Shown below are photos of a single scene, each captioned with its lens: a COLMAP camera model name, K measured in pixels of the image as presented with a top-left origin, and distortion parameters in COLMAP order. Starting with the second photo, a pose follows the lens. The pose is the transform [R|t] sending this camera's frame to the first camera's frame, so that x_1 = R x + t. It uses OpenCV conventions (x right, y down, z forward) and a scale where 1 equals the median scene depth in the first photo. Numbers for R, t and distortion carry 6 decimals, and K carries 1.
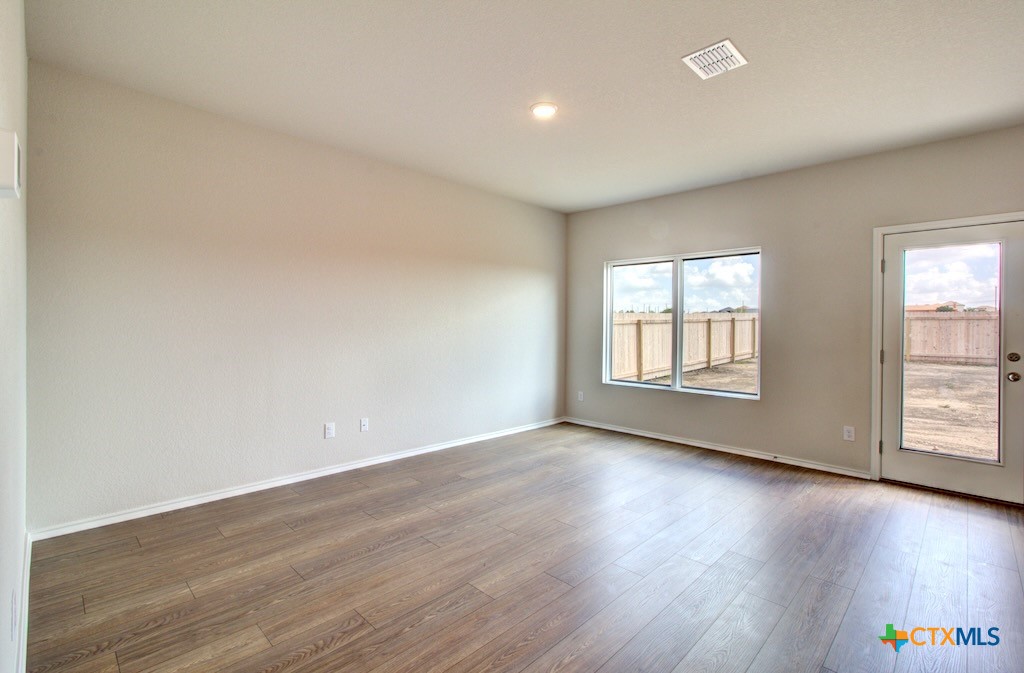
lens RADIAL K [[464.6, 0, 513.3], [0, 464.6, 327.9], [0, 0, 1]] dist [-0.004332, -0.000719]
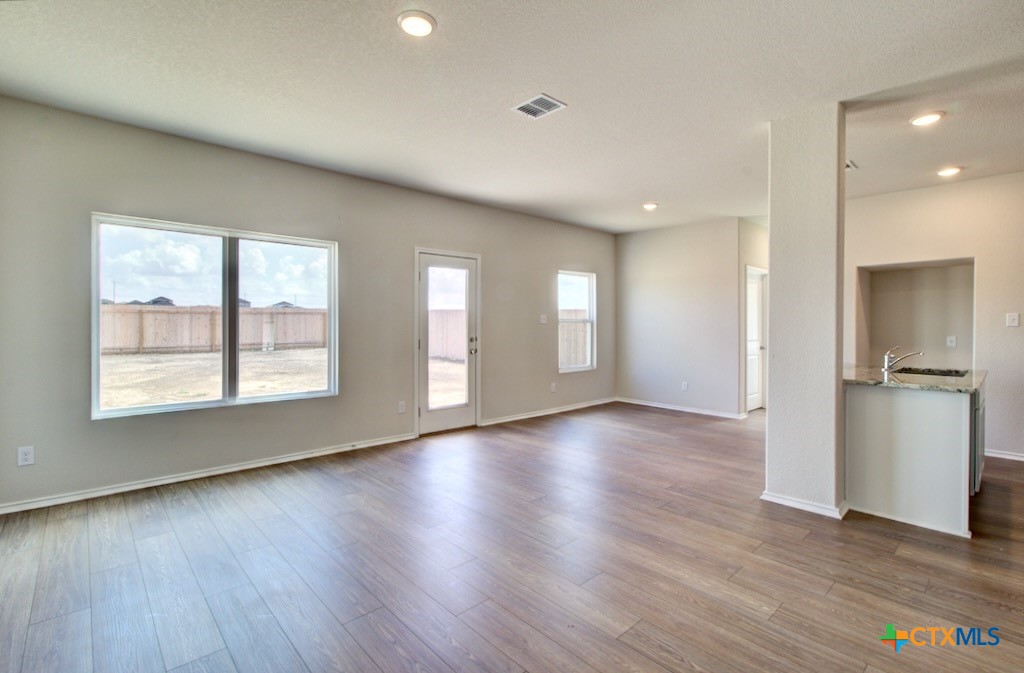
lens RADIAL K [[464.6, 0, 513.5], [0, 464.6, 339.2], [0, 0, 1]] dist [-0.004332, -0.000719]
pose [[0.055106, -0.042126, 0.997591, -0.527290], [-0.000021, 0.999110, 0.042191, -0.009458], [-0.998480, -0.002346, 0.055056, 0.661758]]
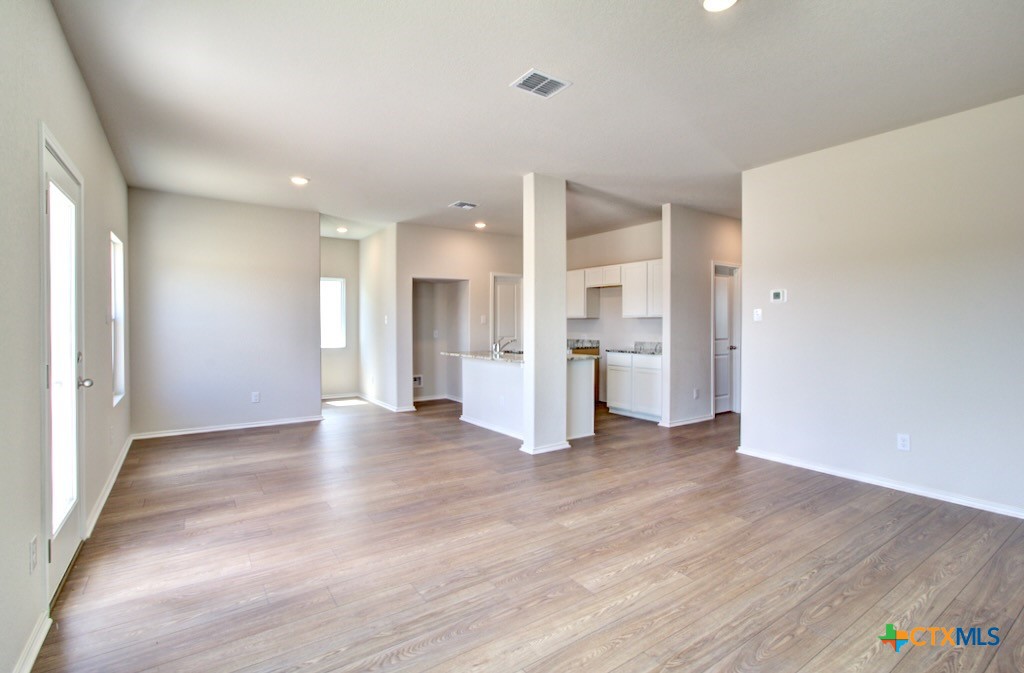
lens RADIAL K [[474.6, 0, 507.8], [0, 474.6, 336.6], [0, 0, 1]] dist [0.005114, 0.000201]
pose [[-0.980301, -0.017335, 0.196745, 0.187731], [-0.011103, 0.999402, 0.032732, -0.005491], [-0.197195, 0.029903, -0.979908, 1.413317]]
